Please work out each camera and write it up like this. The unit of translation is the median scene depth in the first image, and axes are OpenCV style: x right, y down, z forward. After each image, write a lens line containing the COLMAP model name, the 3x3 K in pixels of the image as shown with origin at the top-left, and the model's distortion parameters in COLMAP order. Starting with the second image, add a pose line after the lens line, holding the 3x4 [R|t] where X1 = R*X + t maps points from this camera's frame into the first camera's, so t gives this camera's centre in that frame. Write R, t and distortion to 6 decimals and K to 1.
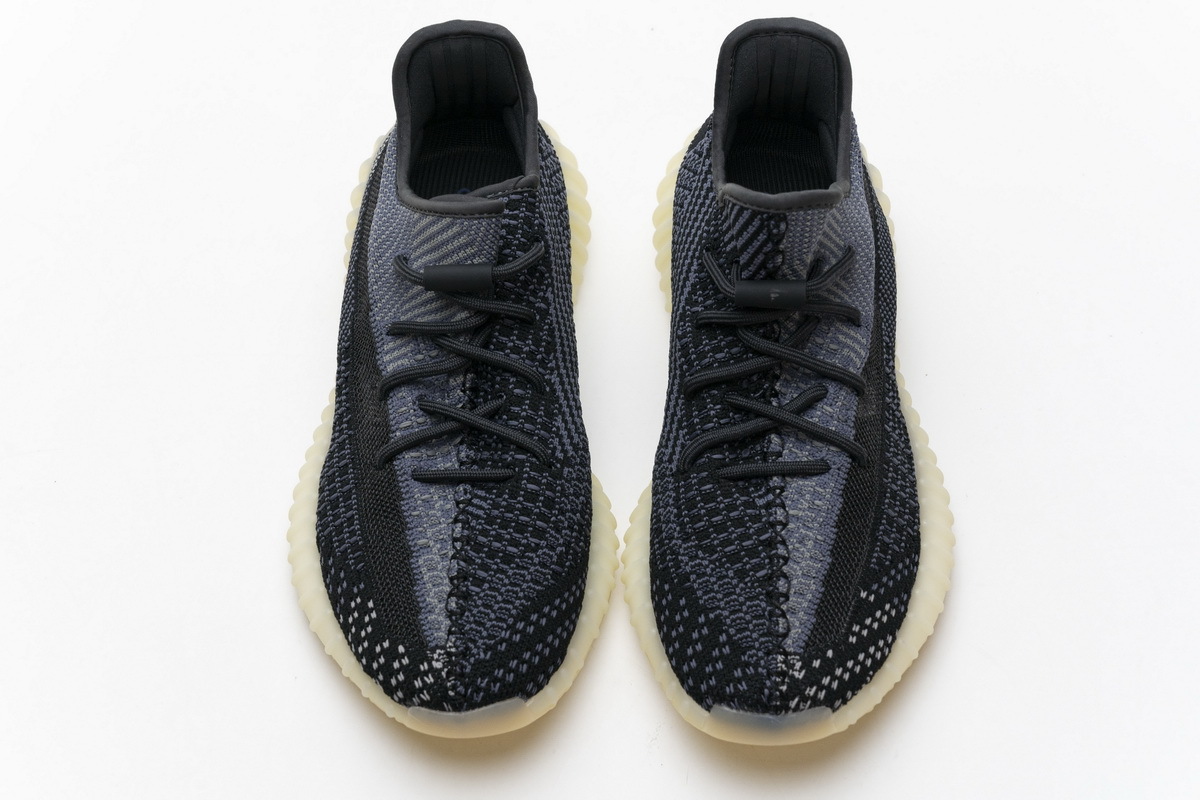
lens RADIAL K [[2476.8, 0, 600.0], [0, 2476.8, 400.0], [0, 0, 1]] dist [0.034865, 0.093987]
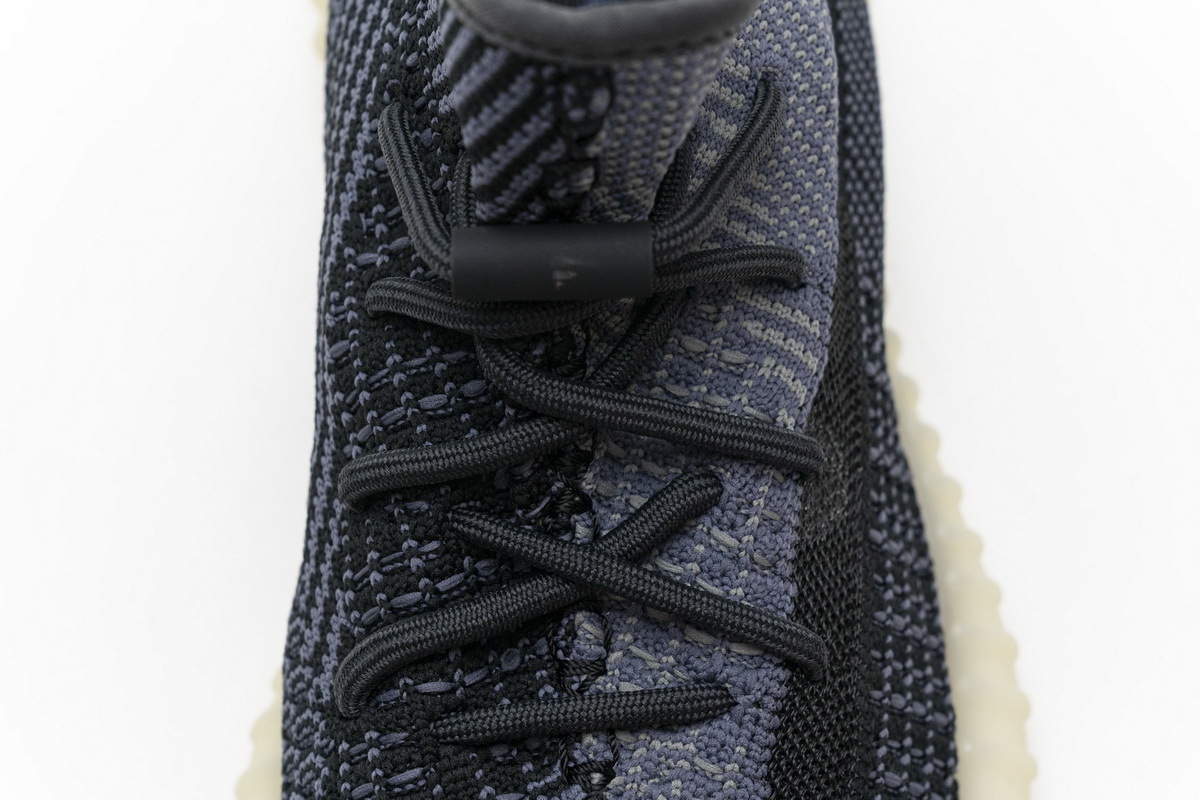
lens RADIAL K [[2516.1, 0, 600.8], [0, 2516.1, 259.9], [0, 0, 1]] dist [0.003692, -0.178724]
pose [[0.998243, -0.041093, 0.042679, 0.058538], [0.032020, 0.980296, 0.194922, -0.112042], [-0.049848, -0.193213, 0.979890, 0.633150]]
